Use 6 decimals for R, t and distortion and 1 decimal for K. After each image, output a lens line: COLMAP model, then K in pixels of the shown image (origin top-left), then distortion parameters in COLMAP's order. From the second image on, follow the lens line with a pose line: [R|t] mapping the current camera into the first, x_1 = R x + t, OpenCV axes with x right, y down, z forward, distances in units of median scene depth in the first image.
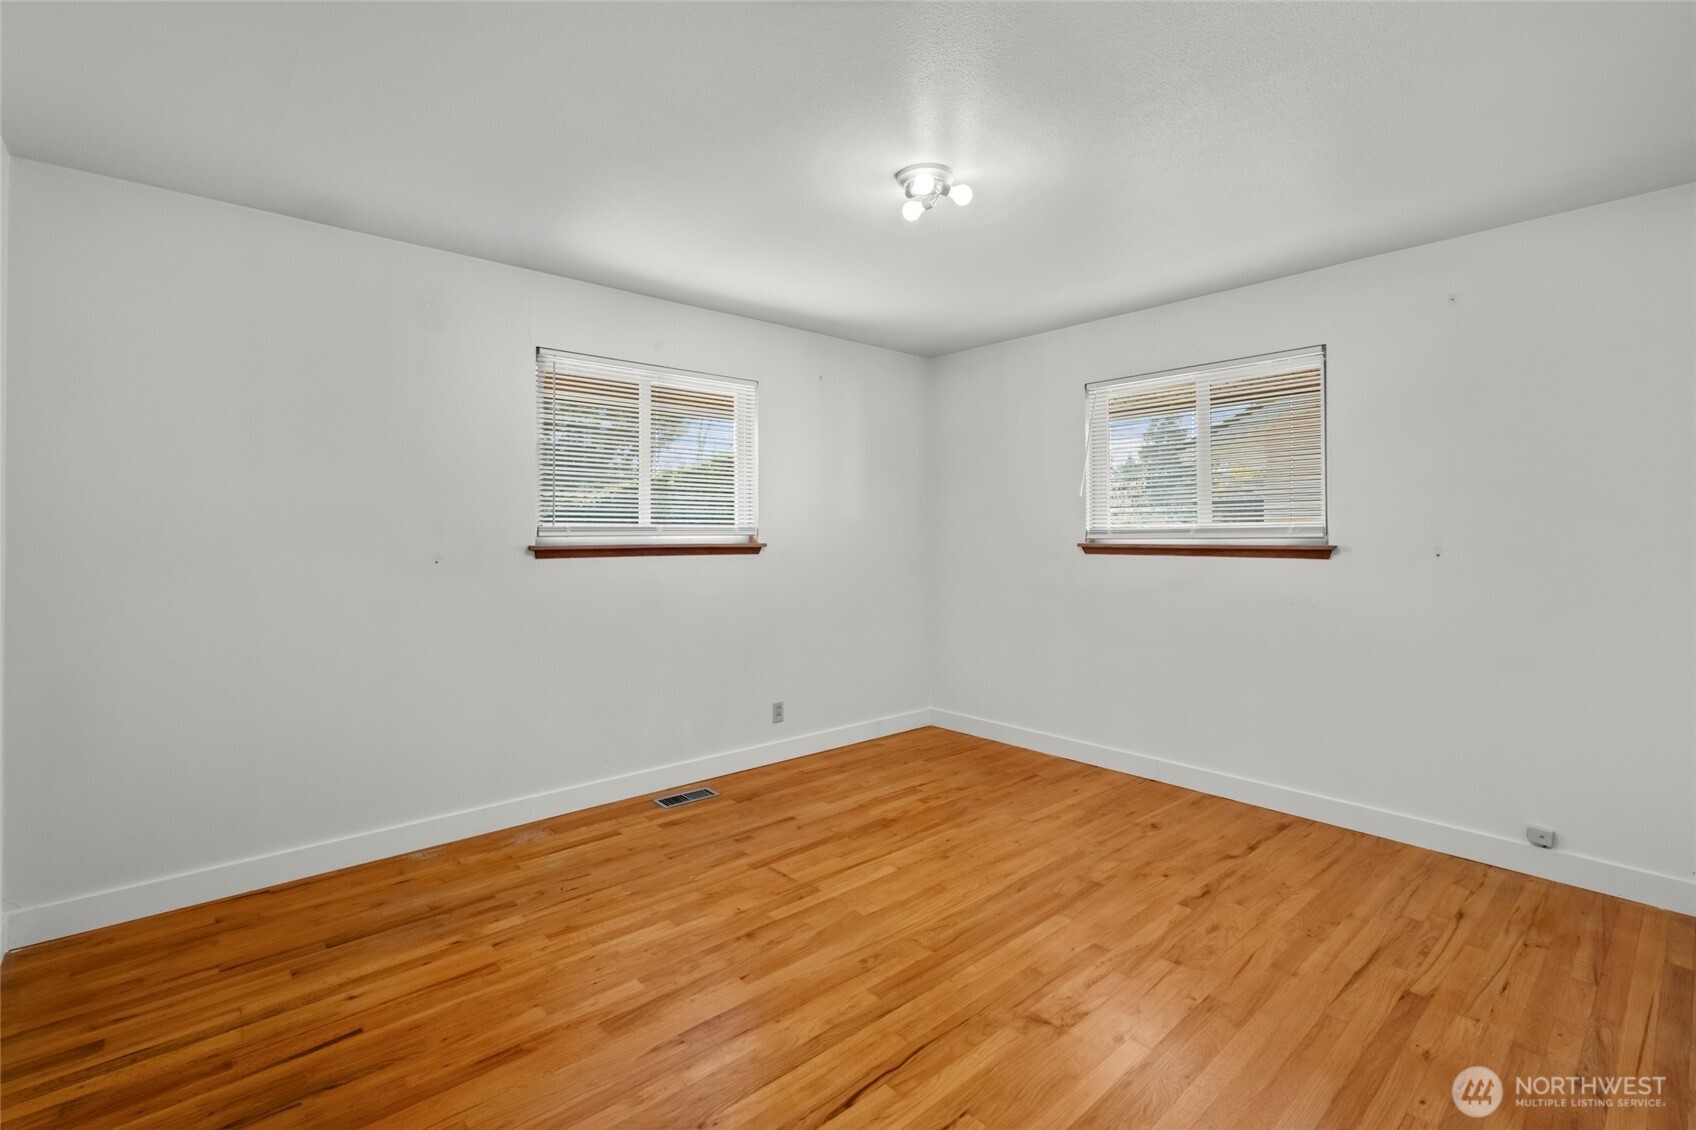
lens RADIAL K [[751.8, 0, 851.0], [0, 751.8, 548.2], [0, 0, 1]] dist [-0.003486, -0.000132]
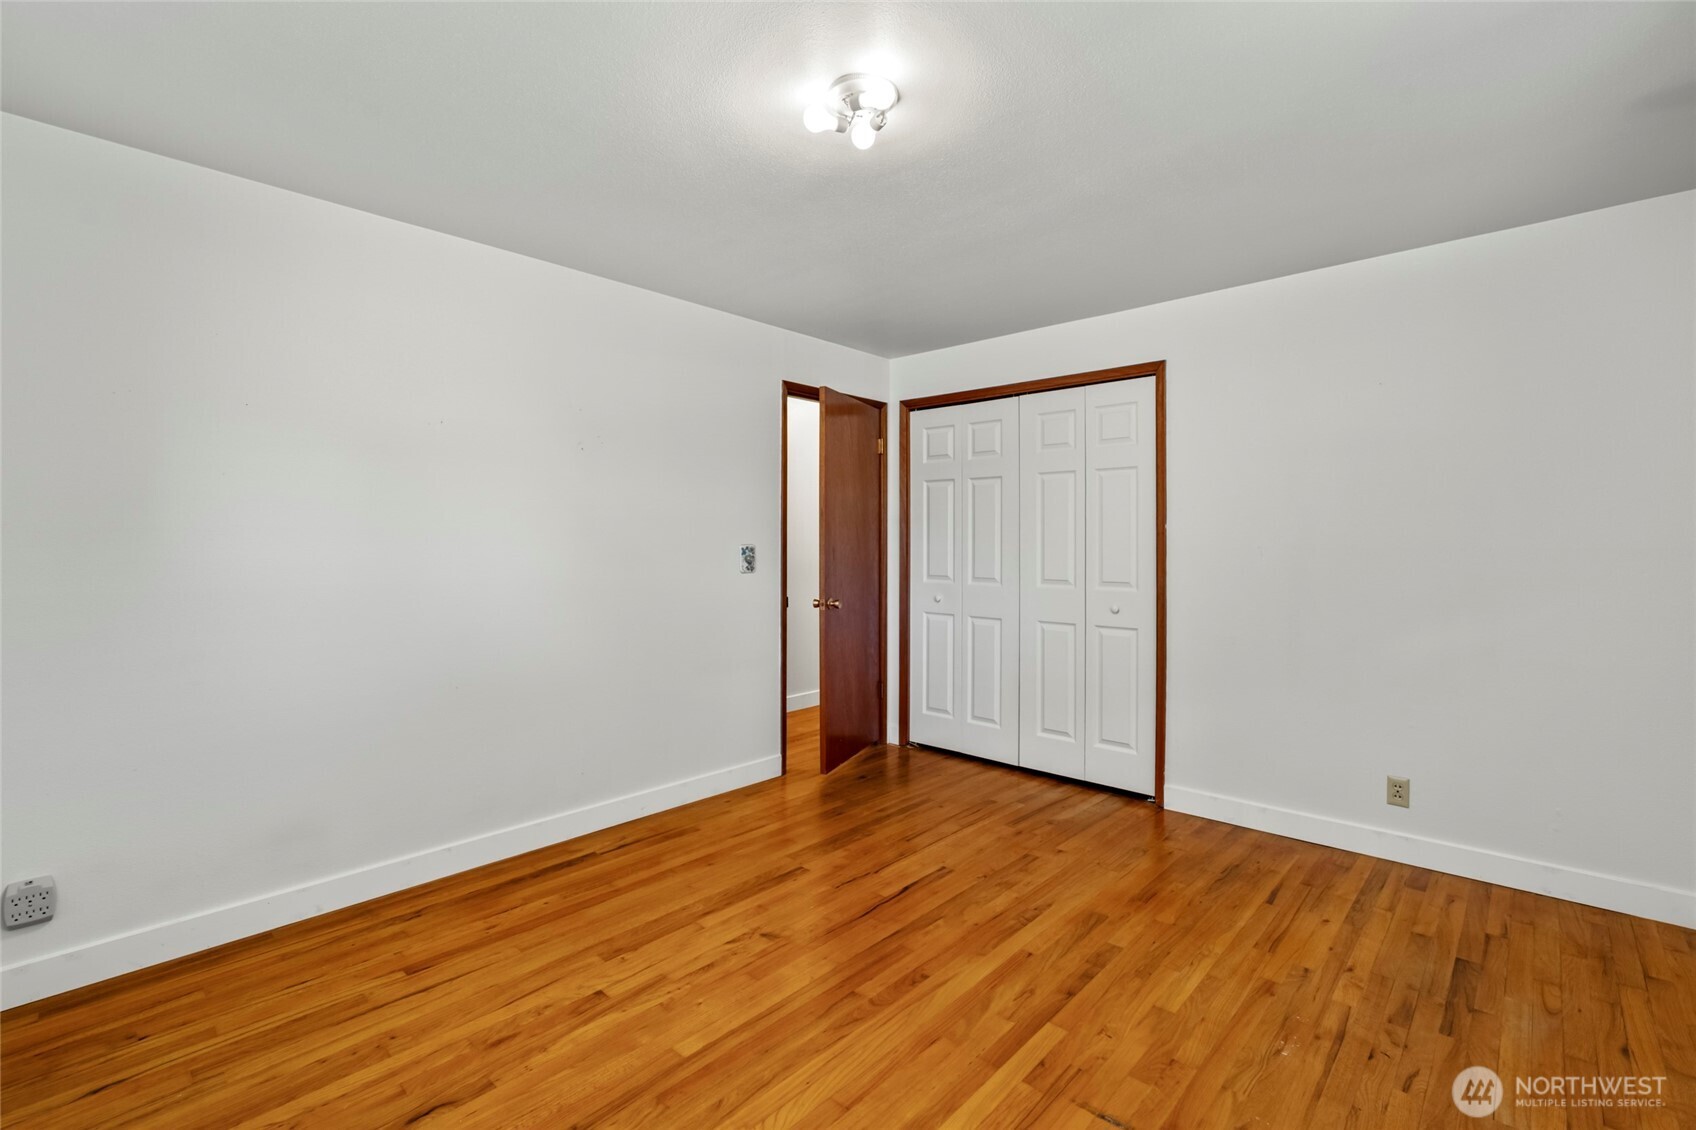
lens RADIAL K [[751.8, 0, 851.0], [0, 751.8, 548.2], [0, 0, 1]] dist [-0.003486, -0.000132]
pose [[-0.995021, 0.000263, -0.099666, 0.210761], [-0.002159, 0.999705, 0.024191, -0.034475], [0.099643, 0.024286, -0.994727, 1.952893]]
